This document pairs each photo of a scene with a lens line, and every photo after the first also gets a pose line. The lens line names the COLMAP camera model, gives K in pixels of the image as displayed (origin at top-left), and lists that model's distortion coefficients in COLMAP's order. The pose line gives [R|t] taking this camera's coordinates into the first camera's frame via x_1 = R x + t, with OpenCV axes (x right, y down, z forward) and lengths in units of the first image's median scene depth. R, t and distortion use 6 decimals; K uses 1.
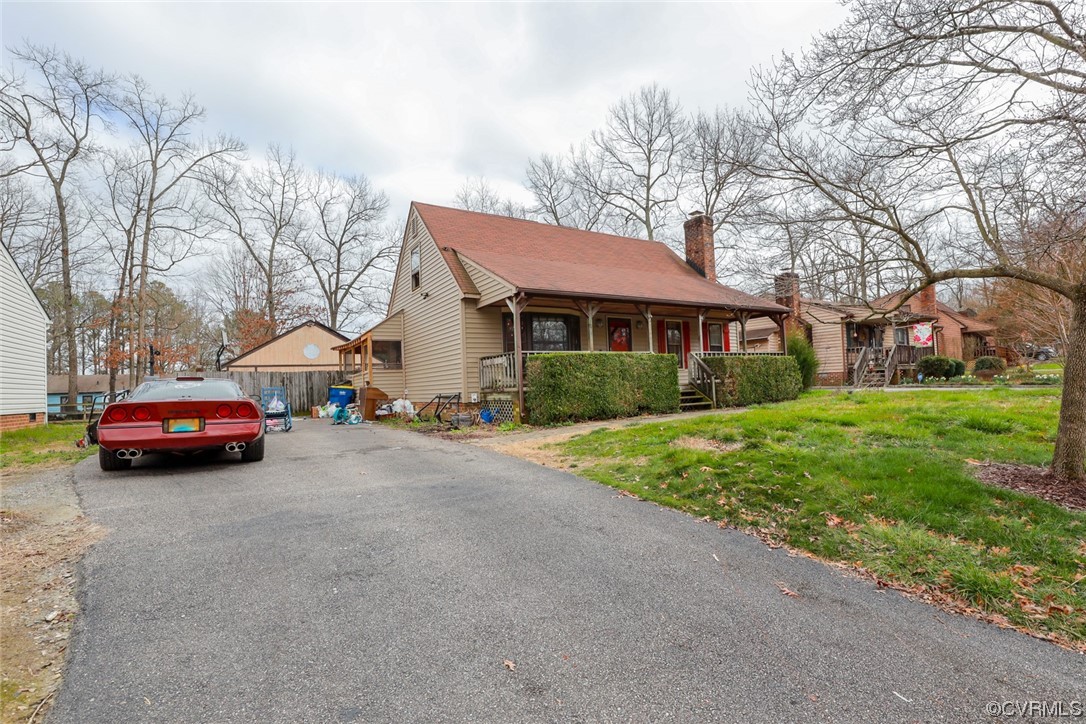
lens RADIAL K [[501.5, 0, 542.0], [0, 501.5, 365.1], [0, 0, 1]] dist [-0.026132, 0.000375]
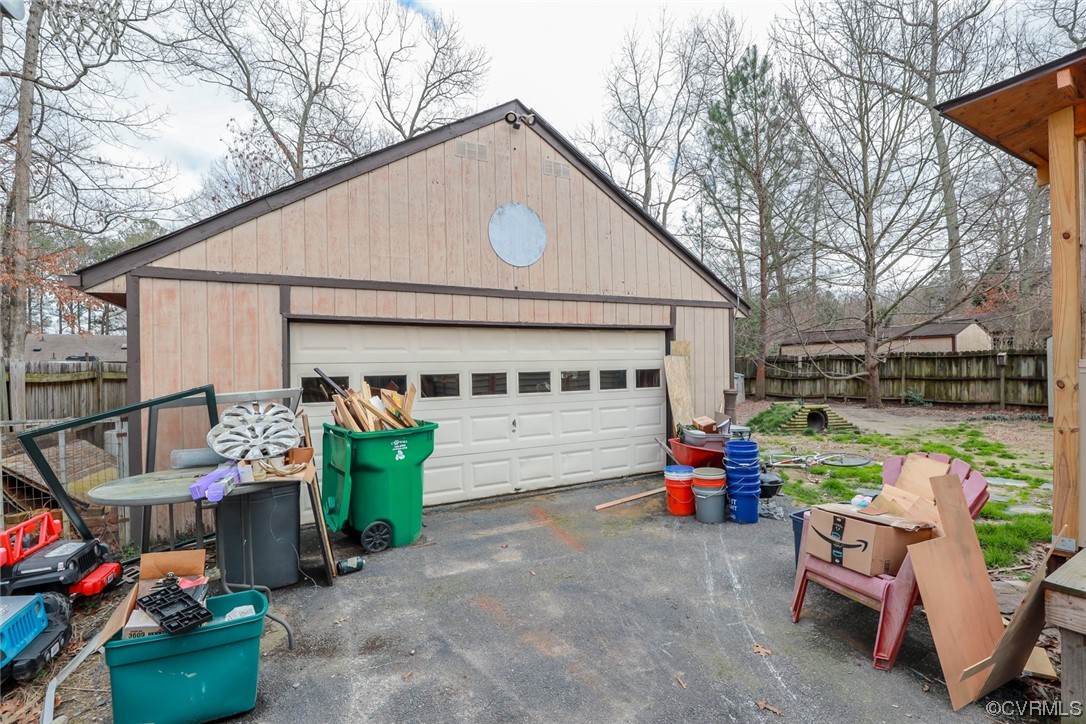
lens RADIAL K [[501.5, 0, 542.0], [0, 501.5, 365.1], [0, 0, 1]] dist [-0.026132, 0.000375]
pose [[0.999322, 0.026984, -0.025049, -0.240633], [-0.025790, 0.998569, 0.046853, 0.012293], [0.026278, -0.046175, 0.998588, 0.413788]]
